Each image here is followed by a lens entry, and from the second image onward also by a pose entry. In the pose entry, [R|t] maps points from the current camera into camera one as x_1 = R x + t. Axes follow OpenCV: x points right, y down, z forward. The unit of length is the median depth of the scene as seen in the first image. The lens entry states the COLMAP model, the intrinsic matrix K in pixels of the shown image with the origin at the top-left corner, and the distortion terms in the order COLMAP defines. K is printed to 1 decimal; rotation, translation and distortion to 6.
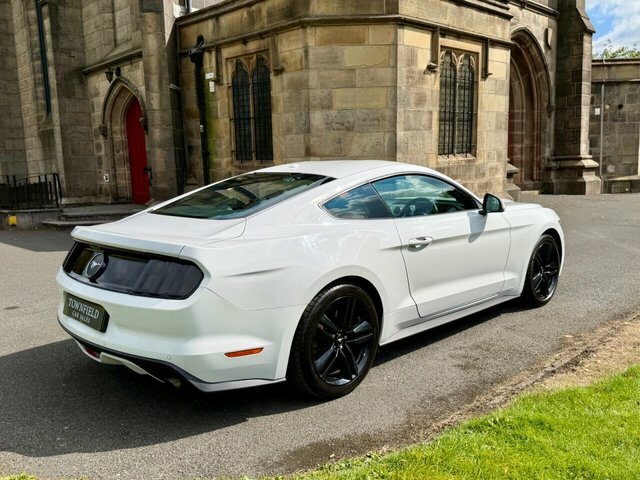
lens RADIAL K [[557.0, 0, 323.1], [0, 557.0, 244.7], [0, 0, 1]] dist [0.137261, -0.256230]
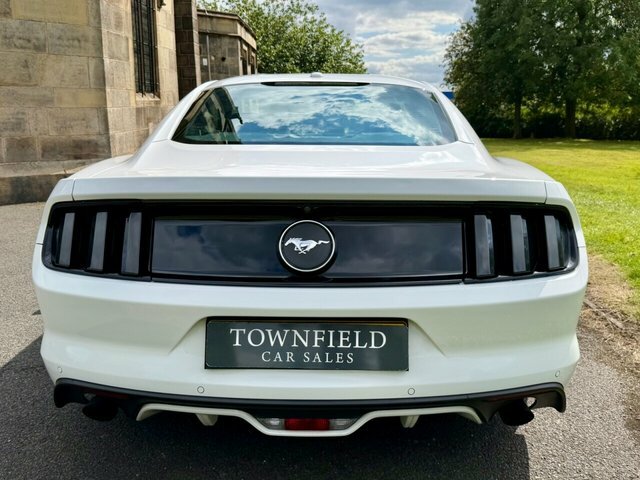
lens RADIAL K [[566.5, 0, 320.1], [0, 566.5, 243.2], [0, 0, 1]] dist [0.009852, -0.018394]
pose [[0.711682, -0.137578, 0.688899, -0.219006], [0.086575, 0.990337, 0.108339, -0.004425], [-0.697147, -0.017461, 0.716716, 0.199337]]
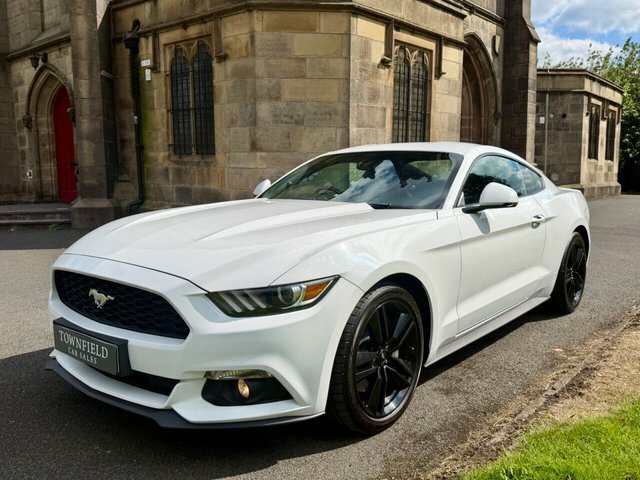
lens RADIAL K [[554.6, 0, 320.3], [0, 554.6, 240.1], [0, 0, 1]] dist [0.150560, -0.310841]
pose [[0.995509, 0.009895, 0.094145, -0.002602], [-0.007788, 0.999711, -0.022728, 0.007546], [-0.094342, 0.021893, 0.995299, 0.076525]]
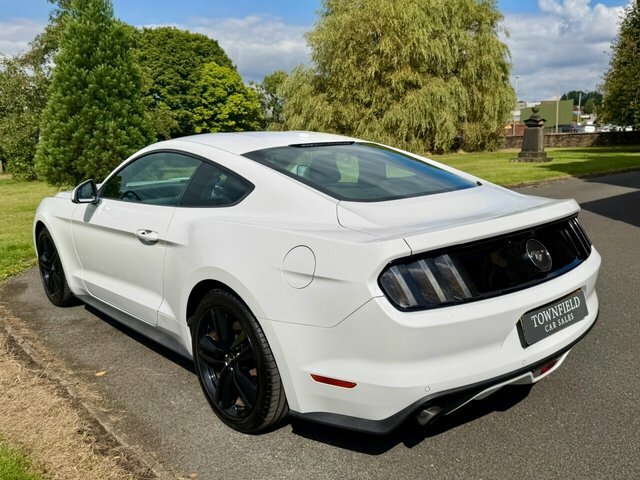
lens RADIAL K [[558.5, 0, 319.7], [0, 558.5, 240.7], [0, 0, 1]] dist [0.093073, -0.177201]
pose [[-0.059136, 0.217933, -0.974171, 0.468893], [-0.116133, 0.967750, 0.223546, -0.091628], [0.991472, 0.126353, -0.031919, 0.541990]]
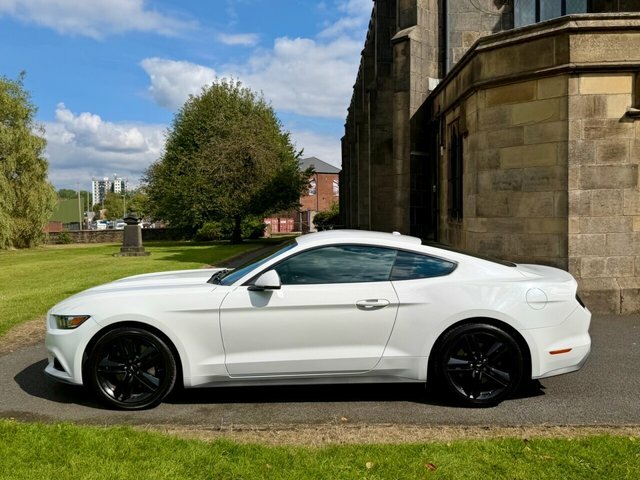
lens RADIAL K [[555.1, 0, 317.9], [0, 555.1, 242.6], [0, 0, 1]] dist [0.125654, -0.226176]
pose [[0.706949, 0.049438, -0.705535, 0.445675], [-0.109776, 0.993135, -0.040405, -0.040156], [0.698693, 0.106015, 0.707523, 0.106425]]
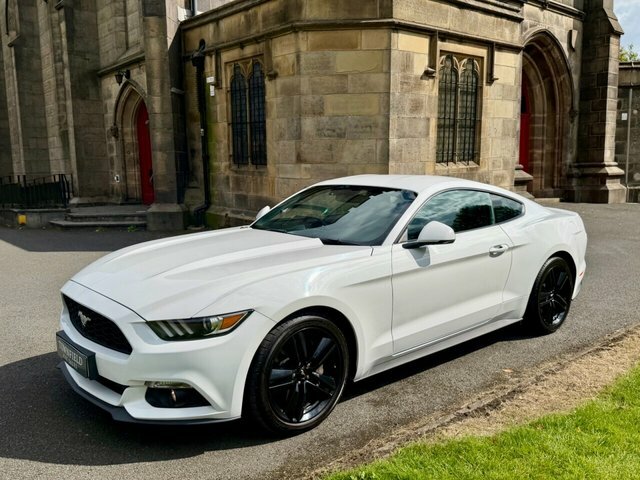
lens RADIAL K [[554.5, 0, 317.0], [0, 554.5, 244.9], [0, 0, 1]] dist [0.149048, -0.280761]
pose [[0.996944, 0.025440, -0.073860, 0.076699], [-0.025187, 0.999673, 0.004348, -0.017460], [0.073946, -0.002475, 0.997259, 0.021630]]
